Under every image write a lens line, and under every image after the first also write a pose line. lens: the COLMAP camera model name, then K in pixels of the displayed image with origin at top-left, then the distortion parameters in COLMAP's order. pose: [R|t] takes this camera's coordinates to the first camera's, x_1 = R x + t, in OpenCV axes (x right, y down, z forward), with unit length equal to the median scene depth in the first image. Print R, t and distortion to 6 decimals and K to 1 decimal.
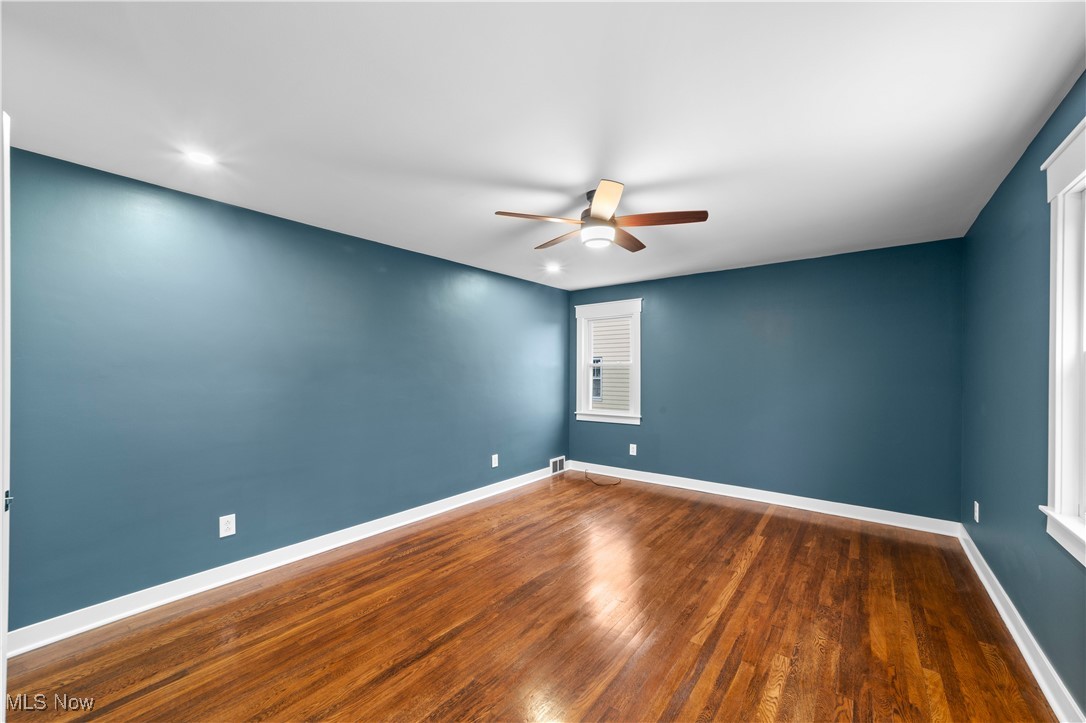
lens RADIAL K [[416.9, 0, 546.0], [0, 416.9, 368.2], [0, 0, 1]] dist [-0.000441, 0.000124]
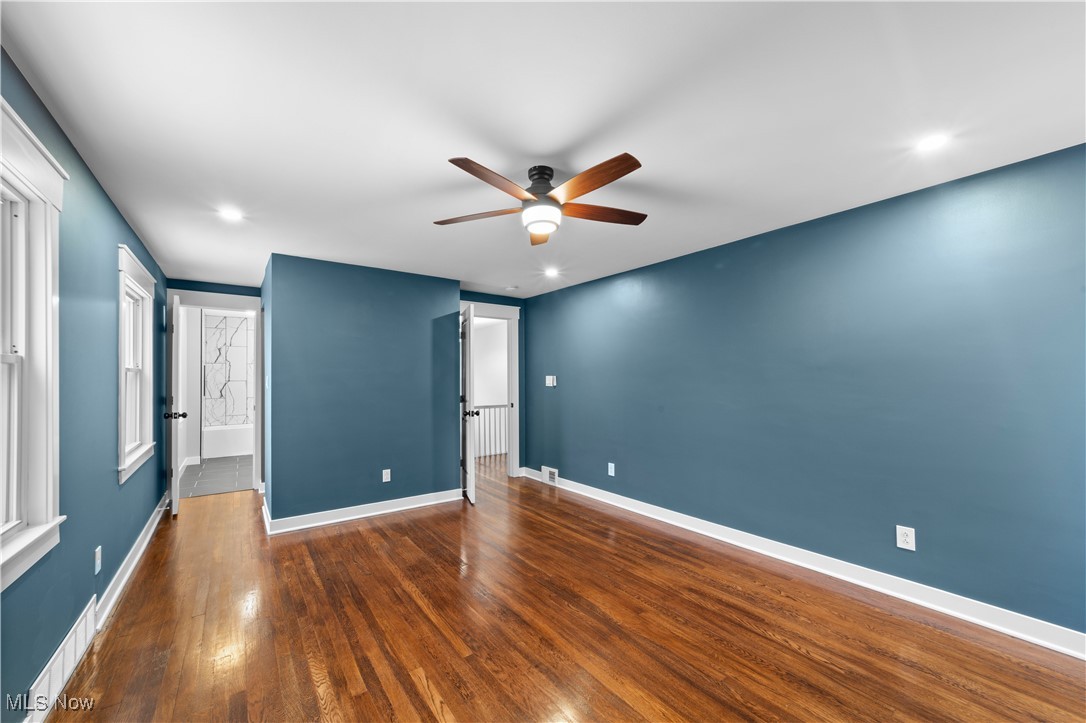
lens RADIAL K [[416.9, 0, 546.0], [0, 416.9, 368.2], [0, 0, 1]] dist [-0.000441, 0.000124]
pose [[-0.268851, -0.021183, -0.962949, 0.883952], [0.019080, 0.999445, -0.027313, 0.009063], [0.962993, -0.025717, -0.268298, 1.145766]]
